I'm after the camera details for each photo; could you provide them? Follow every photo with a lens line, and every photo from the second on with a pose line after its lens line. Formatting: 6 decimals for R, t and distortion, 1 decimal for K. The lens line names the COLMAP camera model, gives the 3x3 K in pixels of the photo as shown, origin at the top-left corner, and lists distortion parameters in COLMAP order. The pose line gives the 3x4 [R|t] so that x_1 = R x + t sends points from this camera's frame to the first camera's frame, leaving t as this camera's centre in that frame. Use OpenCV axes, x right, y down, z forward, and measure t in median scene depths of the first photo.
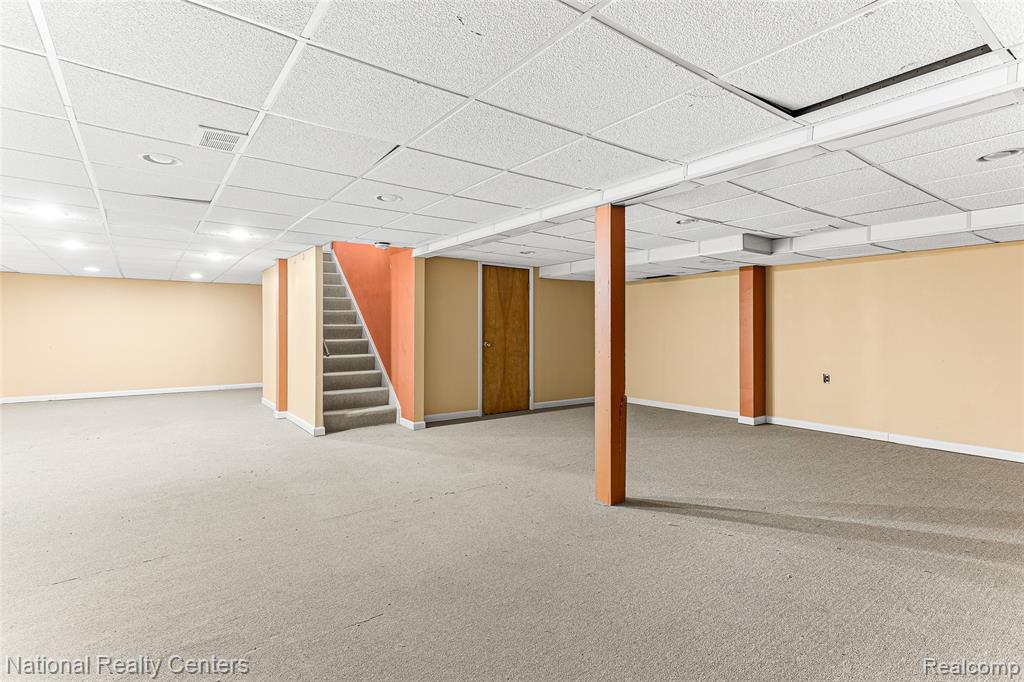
lens RADIAL K [[482.7, 0, 507.3], [0, 482.7, 330.4], [0, 0, 1]] dist [0.023179, 0.000536]
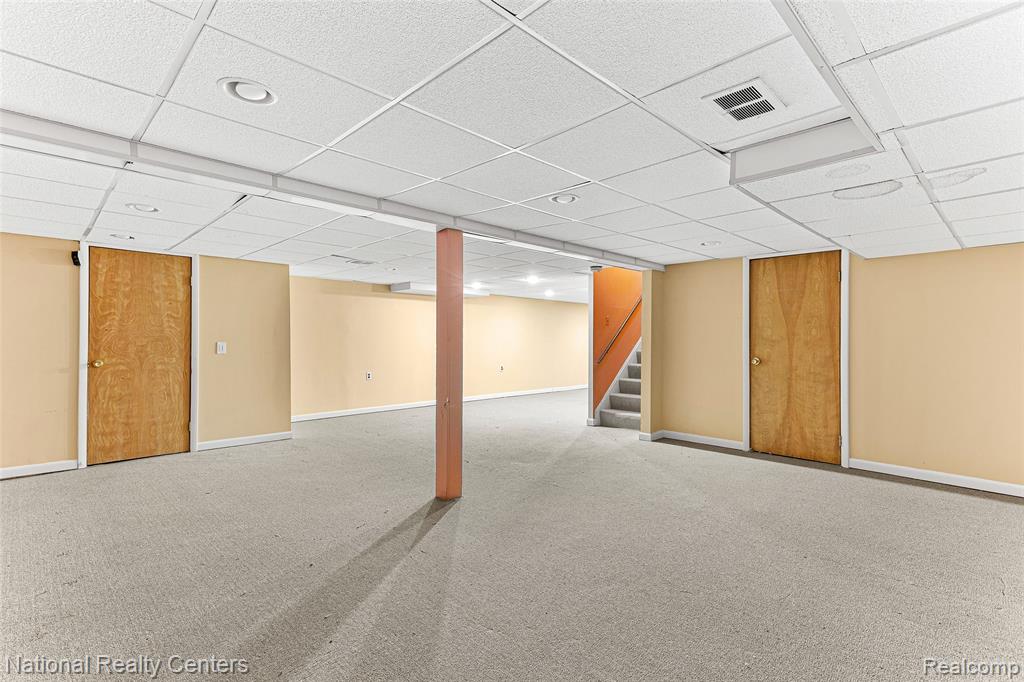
lens RADIAL K [[482.7, 0, 507.3], [0, 482.7, 330.4], [0, 0, 1]] dist [0.023179, 0.000536]
pose [[0.138903, -0.019013, -0.990123, 0.669003], [-0.002042, 0.999808, -0.019485, -0.004737], [0.990304, 0.004728, 0.138838, 0.487345]]
